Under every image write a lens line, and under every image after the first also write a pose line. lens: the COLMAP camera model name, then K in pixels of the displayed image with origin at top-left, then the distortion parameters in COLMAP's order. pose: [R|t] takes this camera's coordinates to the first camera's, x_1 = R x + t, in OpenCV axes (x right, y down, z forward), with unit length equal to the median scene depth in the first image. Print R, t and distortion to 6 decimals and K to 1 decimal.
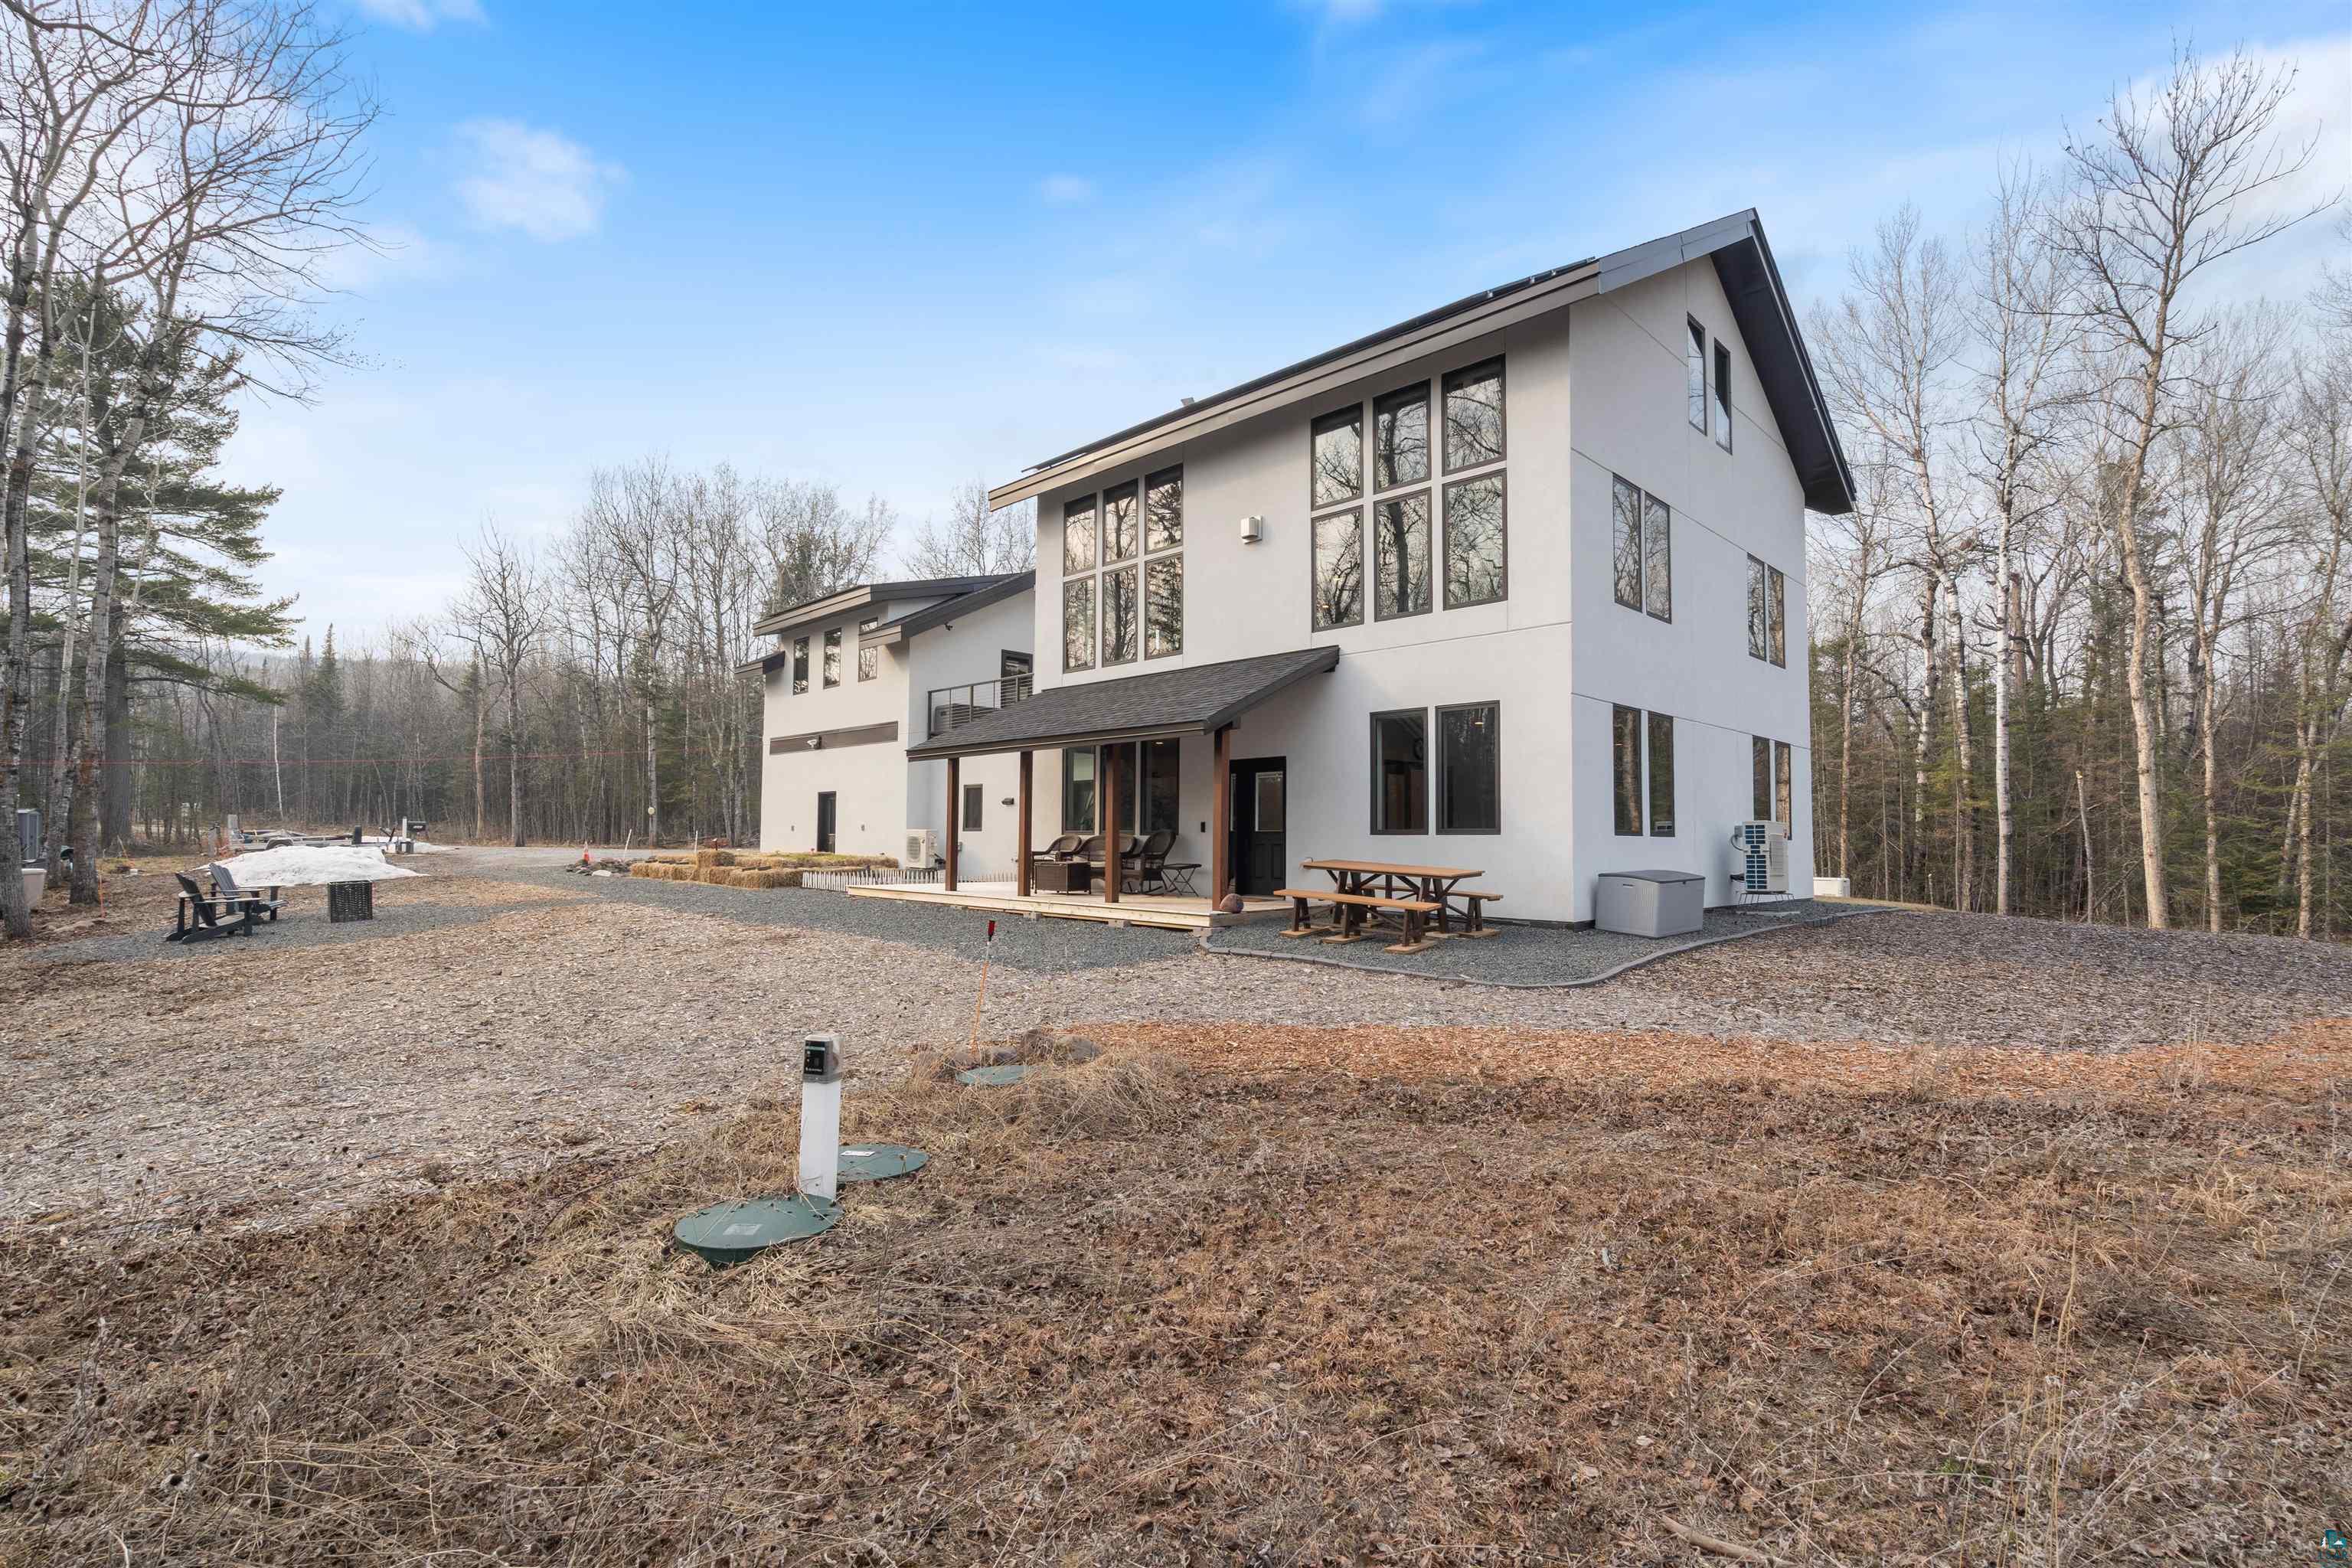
lens RADIAL K [[1058.0, 0, 1178.5], [0, 1058.0, 784.8], [0, 0, 1]] dist [0.003384, 0.000046]
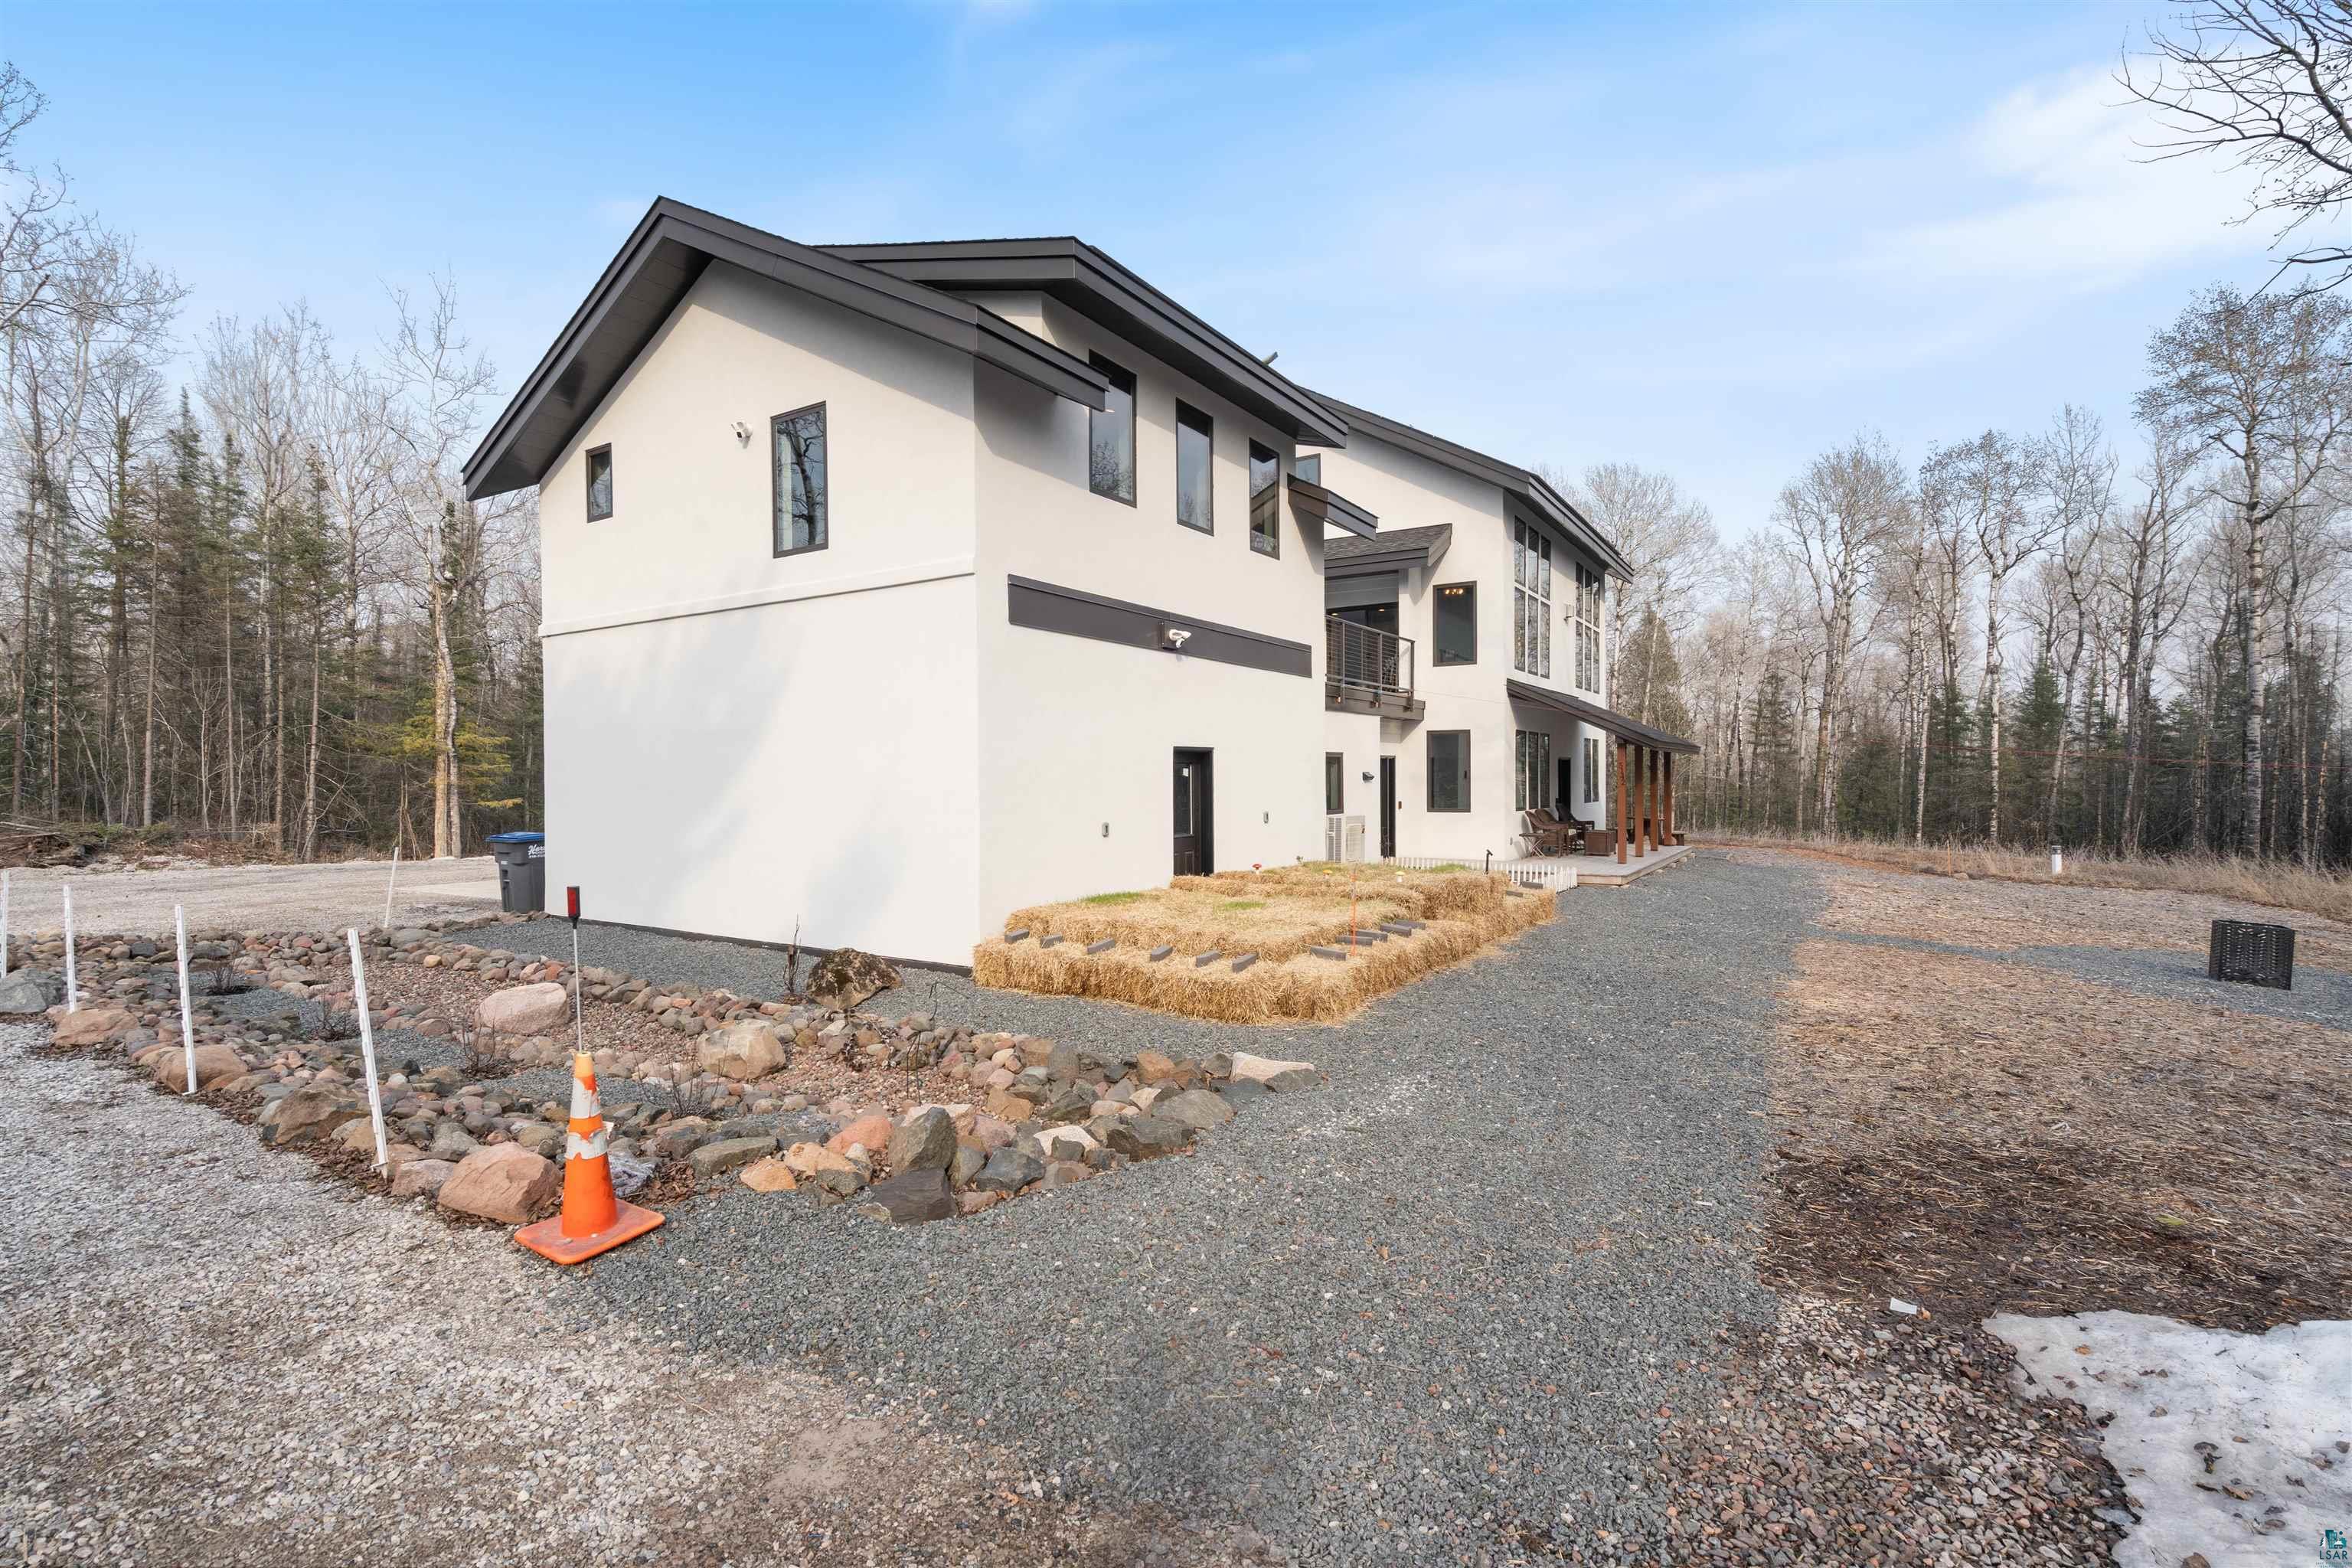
lens RADIAL K [[1058.0, 0, 1160.6], [0, 1058.0, 802.8], [0, 0, 1]] dist [0.003384, 0.000046]
pose [[-0.201615, -0.031778, 0.978949, -0.942974], [-0.048528, 0.998570, 0.022421, 0.025680], [-0.978262, -0.042986, -0.202868, 1.311551]]
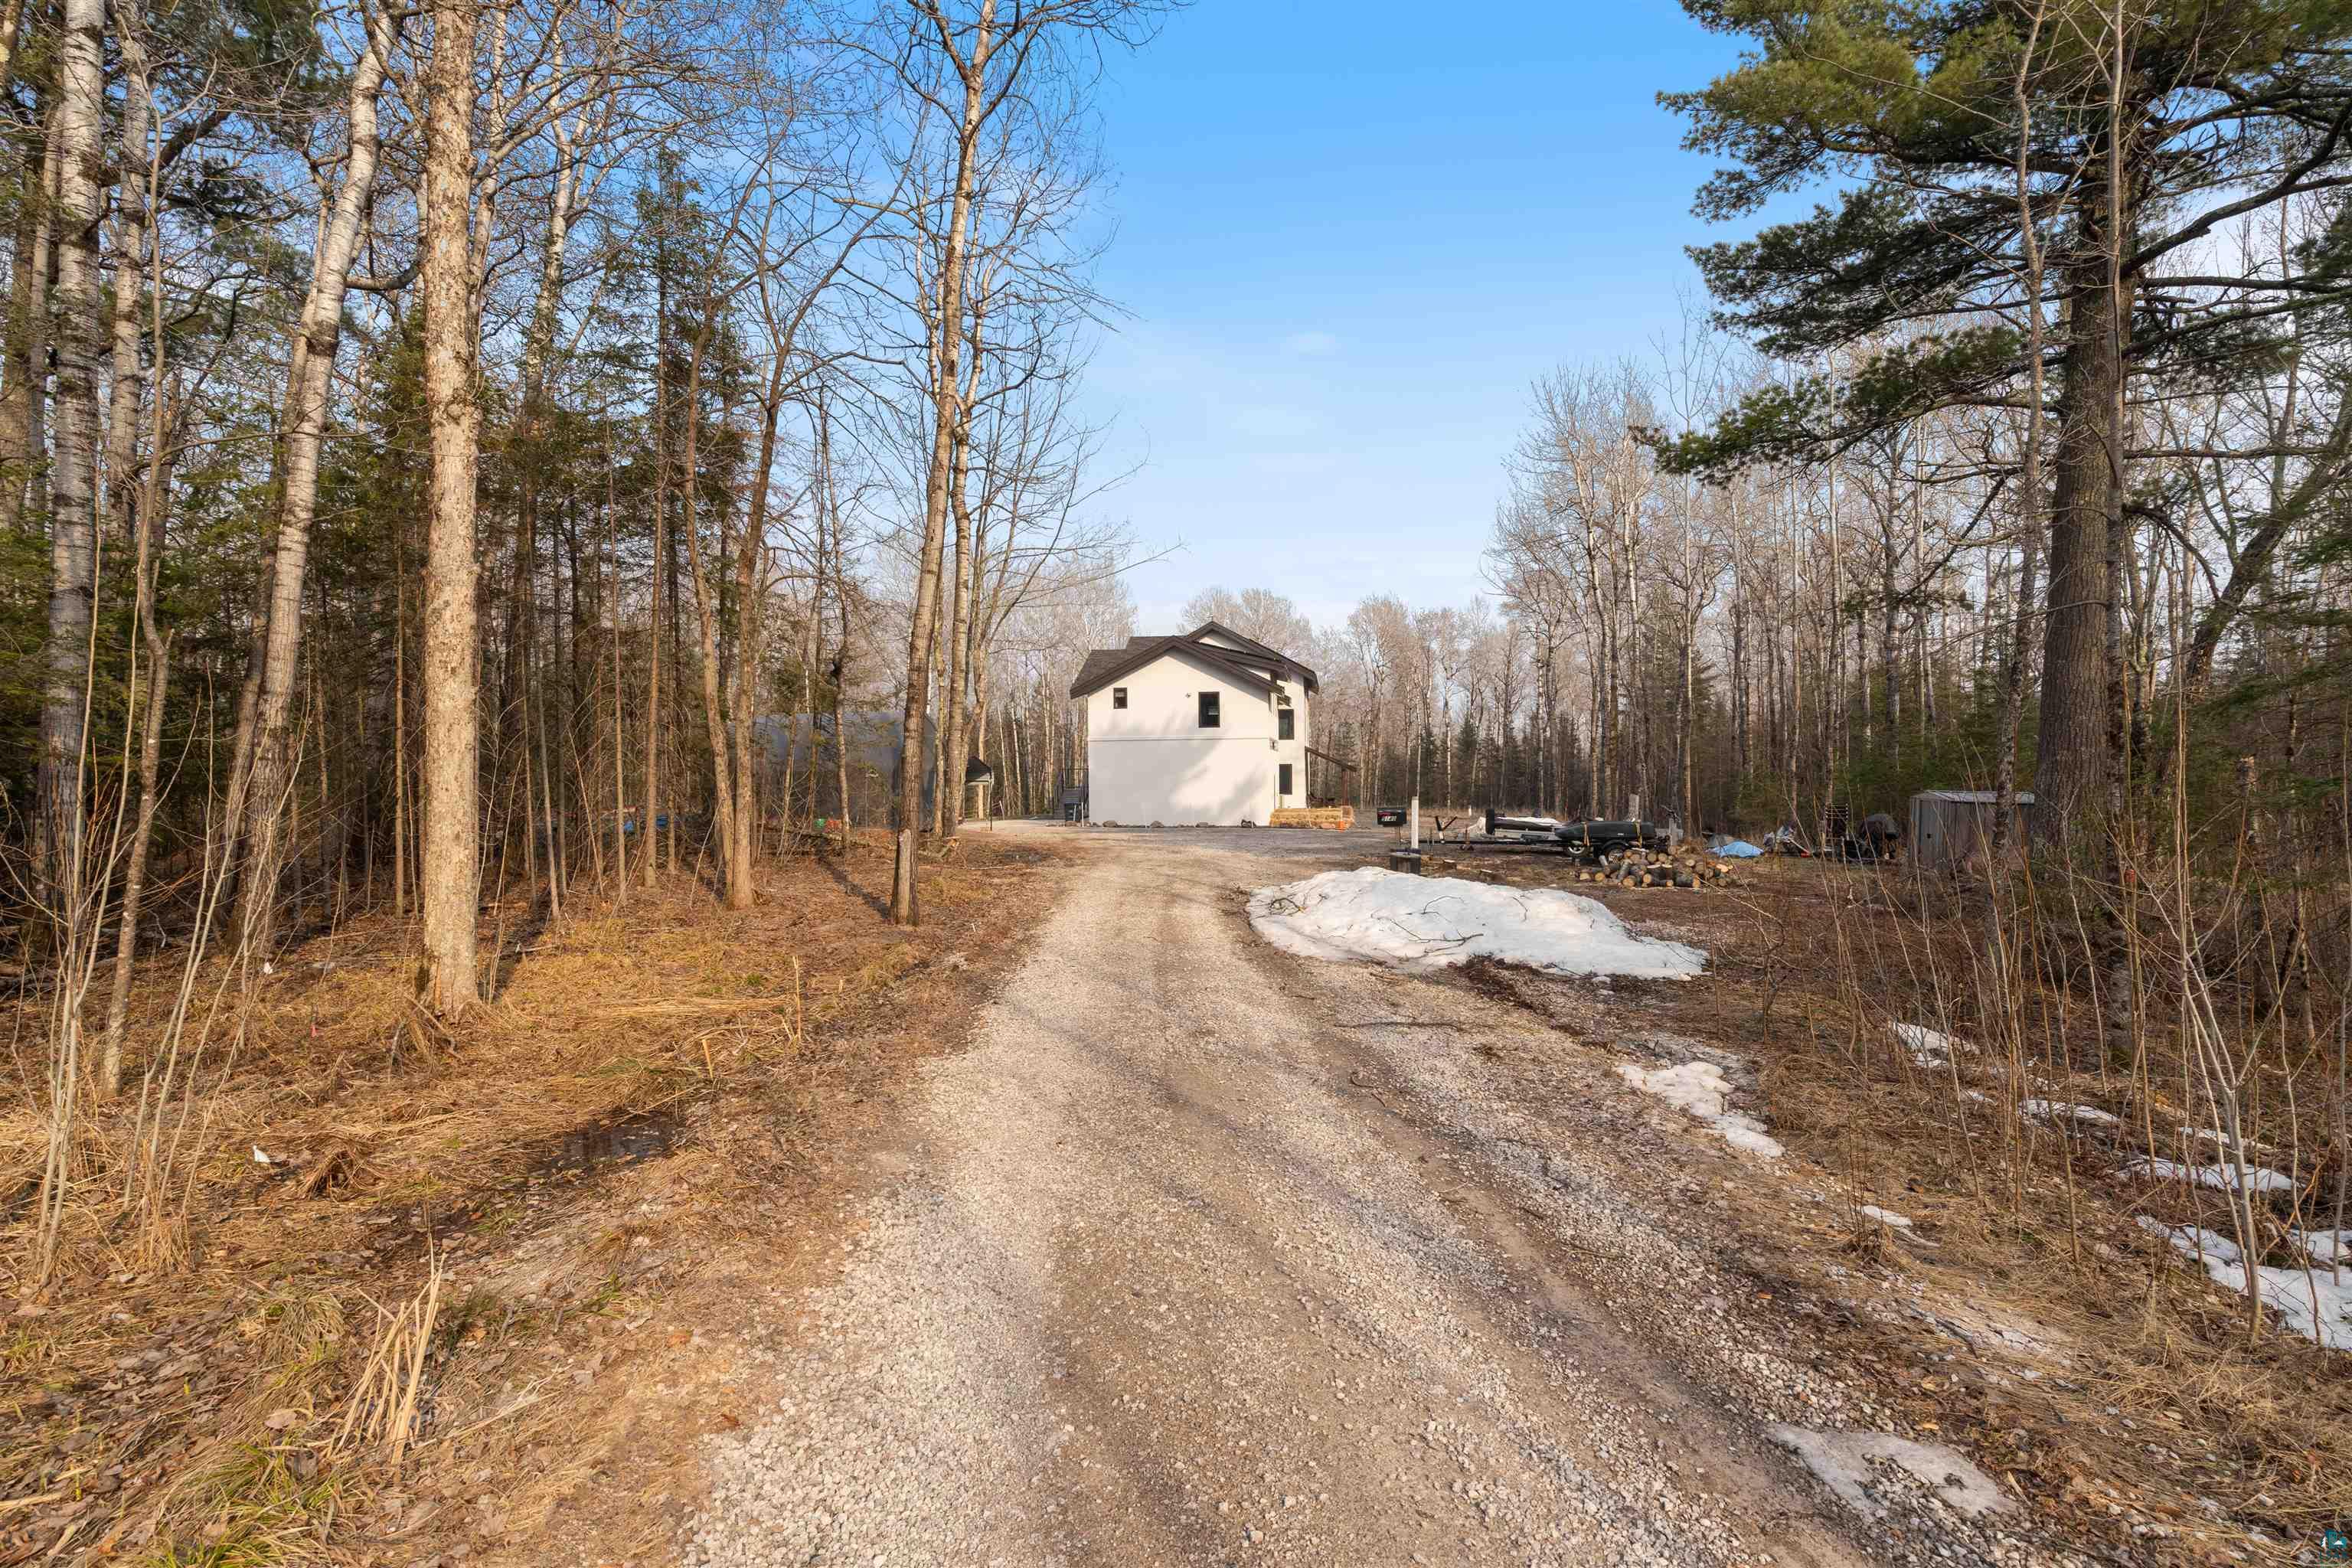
lens RADIAL K [[1109.4, 0, 1180.3], [0, 1109.4, 776.2], [0, 0, 1]] dist [-0.000899, -0.000118]
pose [[-0.600803, -0.012988, 0.799292, -1.875467], [-0.042743, 0.998960, -0.015896, 0.041807], [-0.798254, -0.043715, -0.600733, 2.494673]]
